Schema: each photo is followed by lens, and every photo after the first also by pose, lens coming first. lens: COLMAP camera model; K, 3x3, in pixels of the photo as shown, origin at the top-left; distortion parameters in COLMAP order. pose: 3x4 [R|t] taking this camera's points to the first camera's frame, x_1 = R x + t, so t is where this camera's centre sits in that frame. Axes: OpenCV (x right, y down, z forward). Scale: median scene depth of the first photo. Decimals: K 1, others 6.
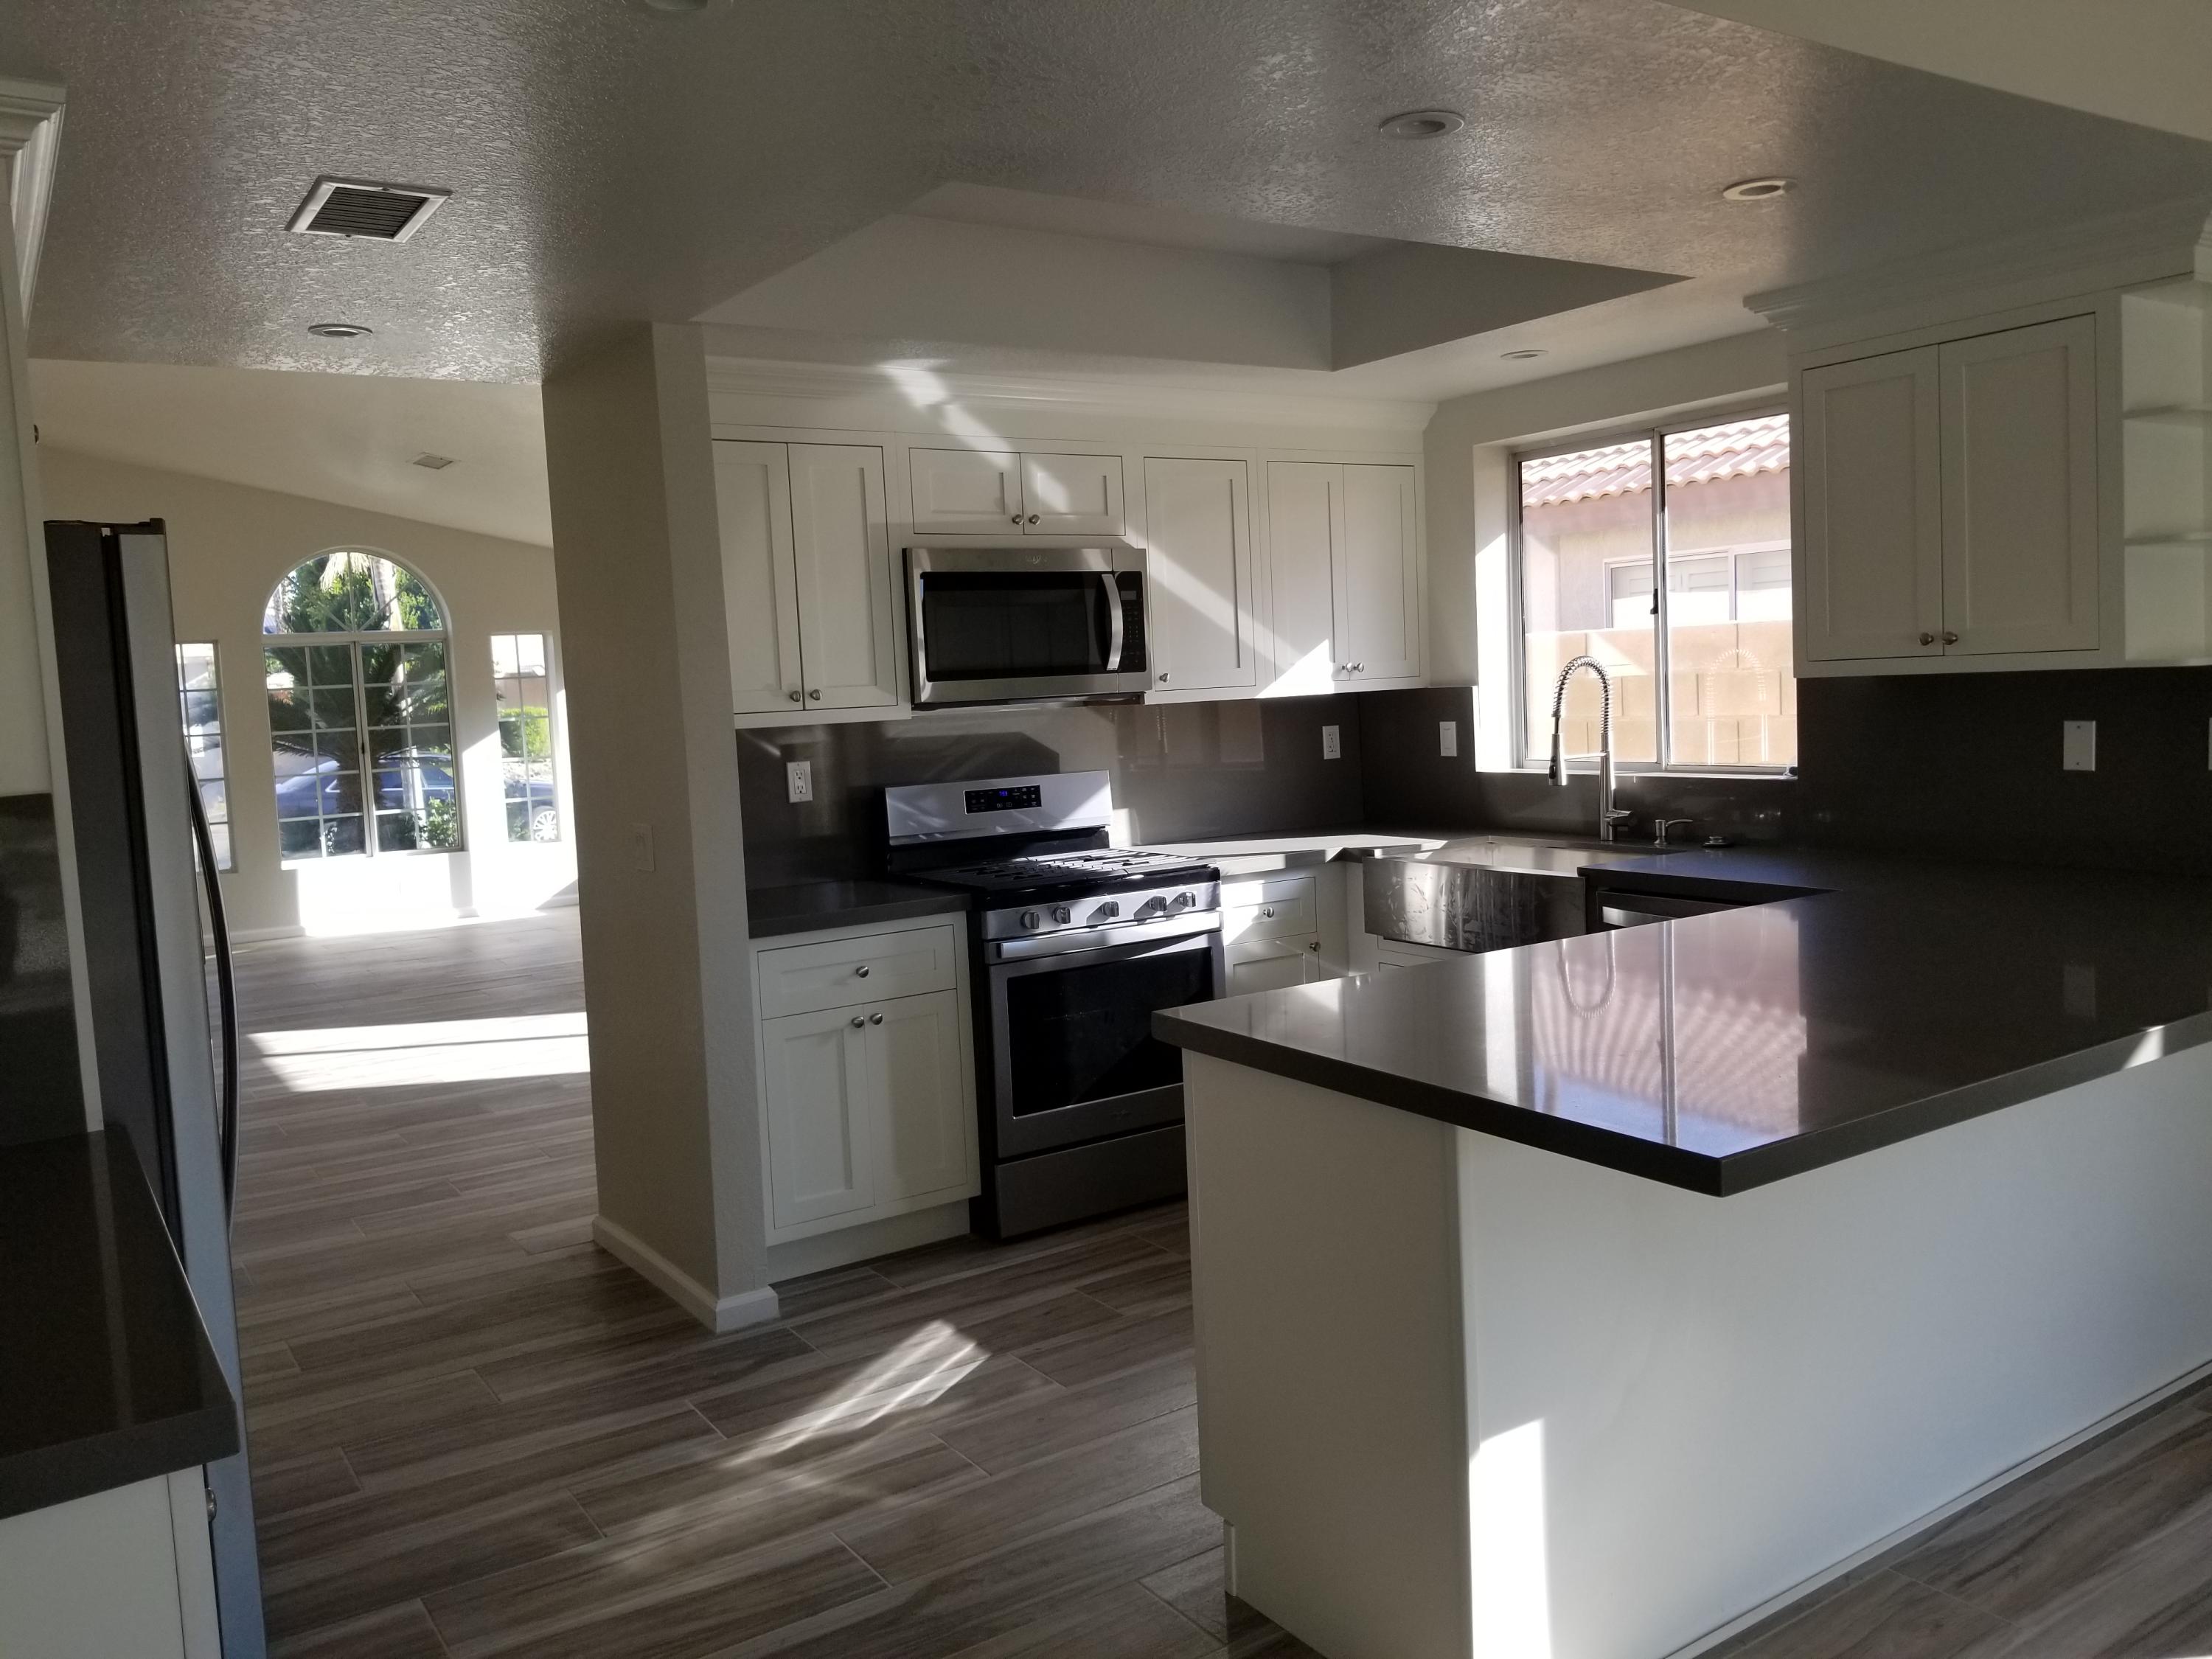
lens RADIAL K [[1718.6, 0, 1116.4], [0, 1718.6, 832.6], [0, 0, 1]] dist [0.030298, -0.038470]
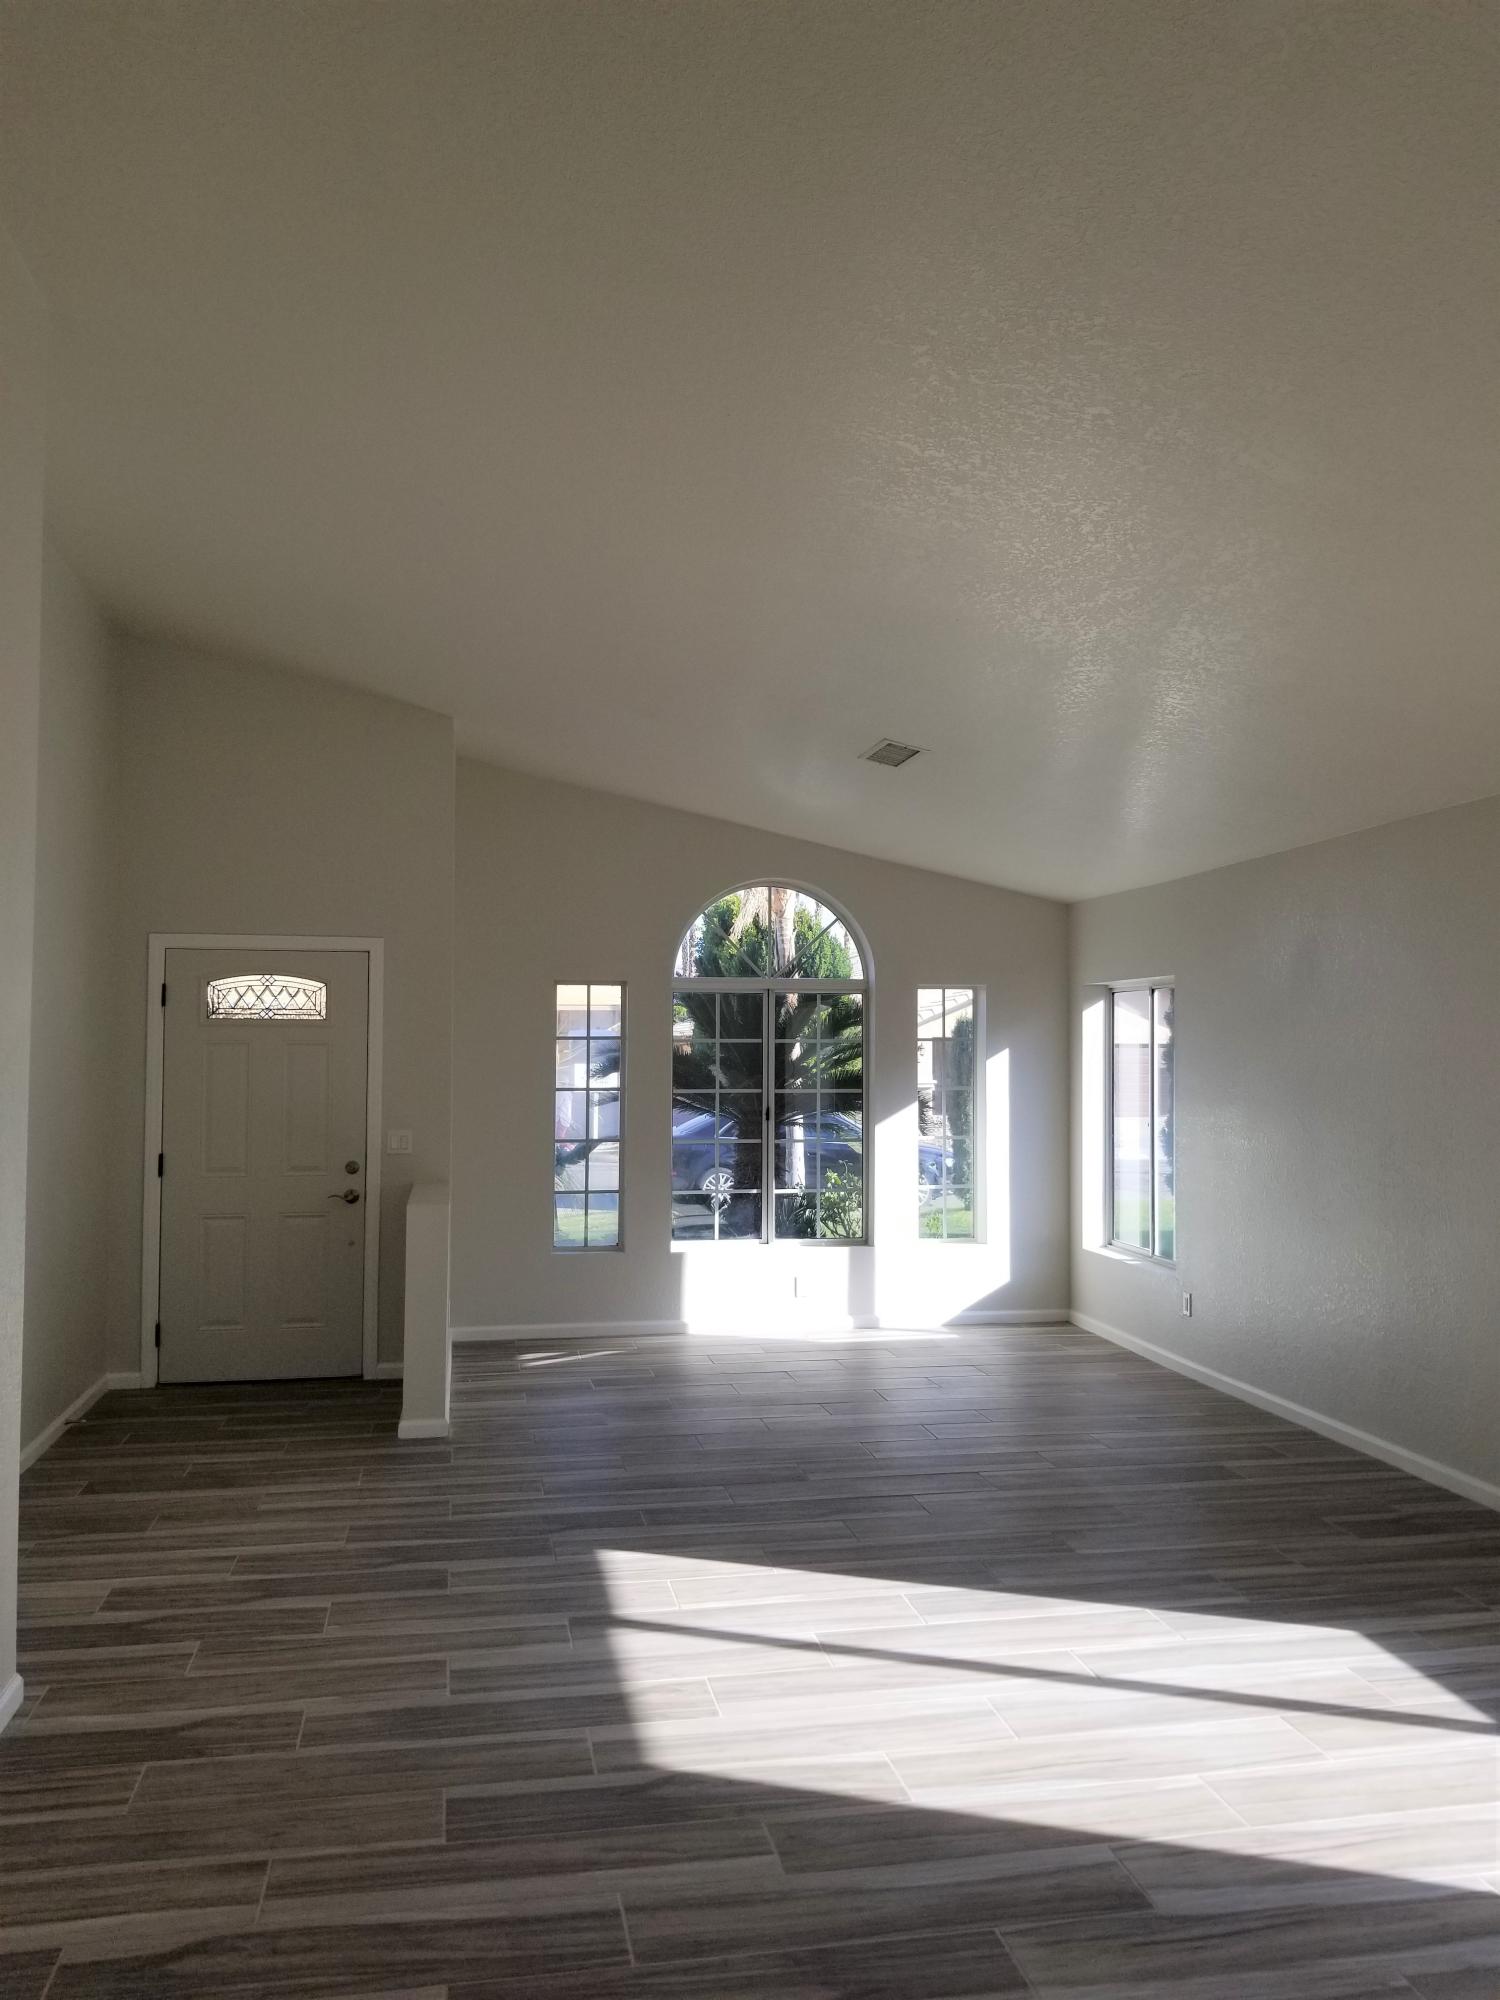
lens RADIAL K [[1553.9, 0, 751.6], [0, 1553.9, 1000.7], [0, 0, 1]] dist [0.030298, -0.038470]
pose [[0.919516, 0.038994, -0.391113, -0.143833], [-0.083751, 0.991653, -0.098031, -0.028017], [0.384025, 0.122898, 0.915107, 0.285051]]
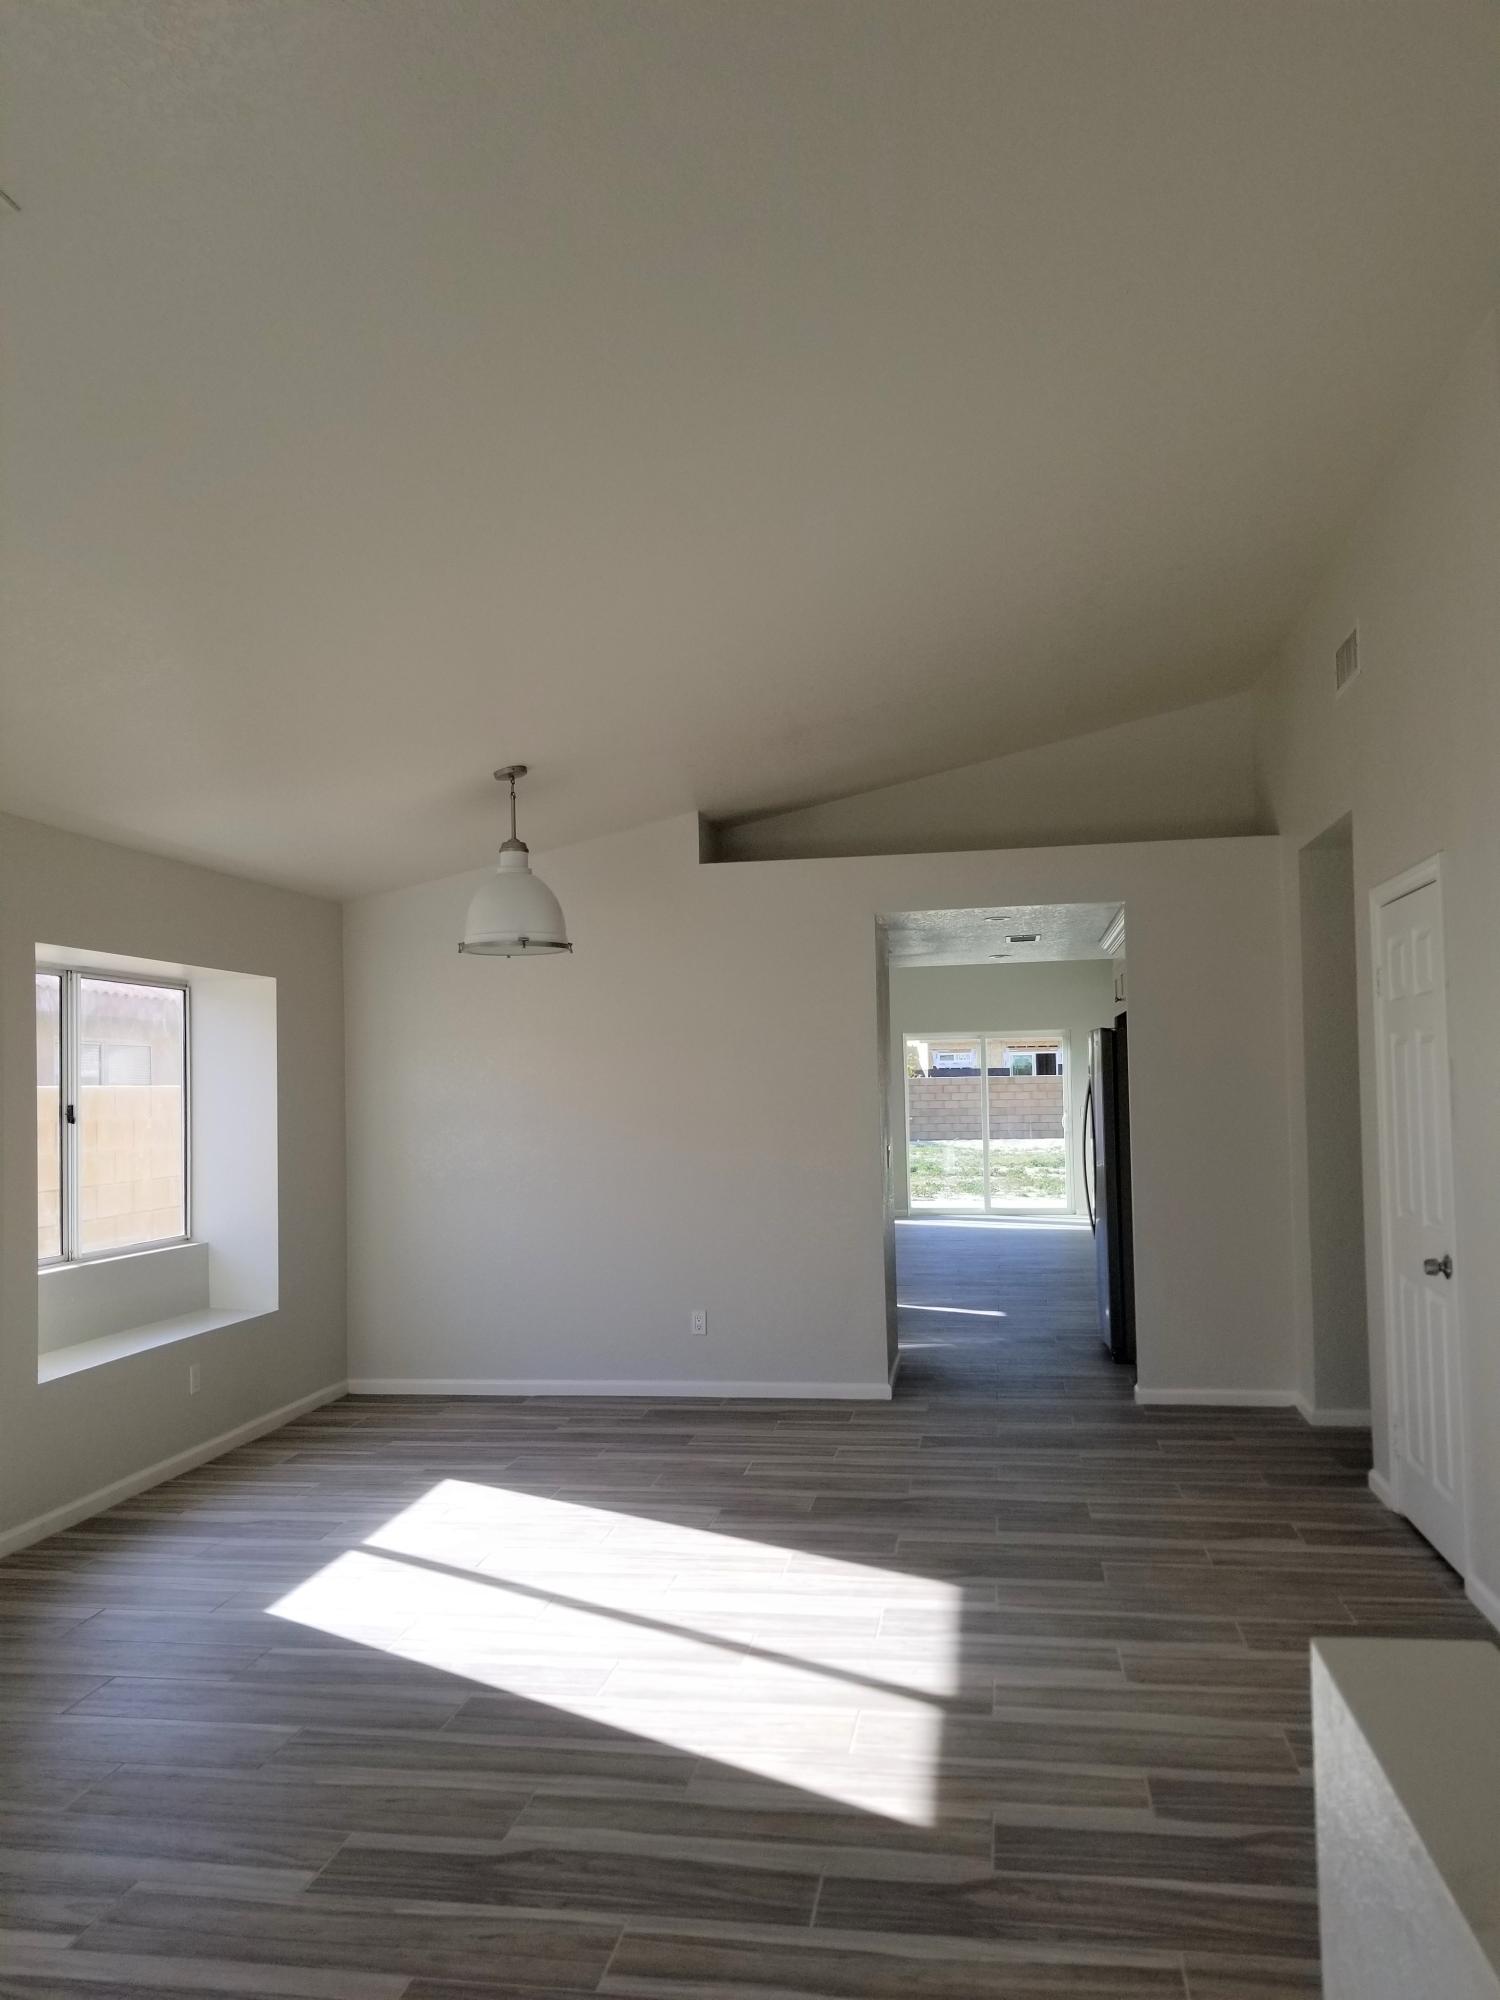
lens RADIAL K [[1553.9, 0, 749.4], [0, 1553.9, 1001.8], [0, 0, 1]] dist [0.030298, -0.038470]
pose [[-0.729023, 0.102347, 0.676795, -0.513774], [0.114995, 0.993018, -0.026299, -0.056277], [-0.674761, 0.058656, -0.735702, 0.879472]]
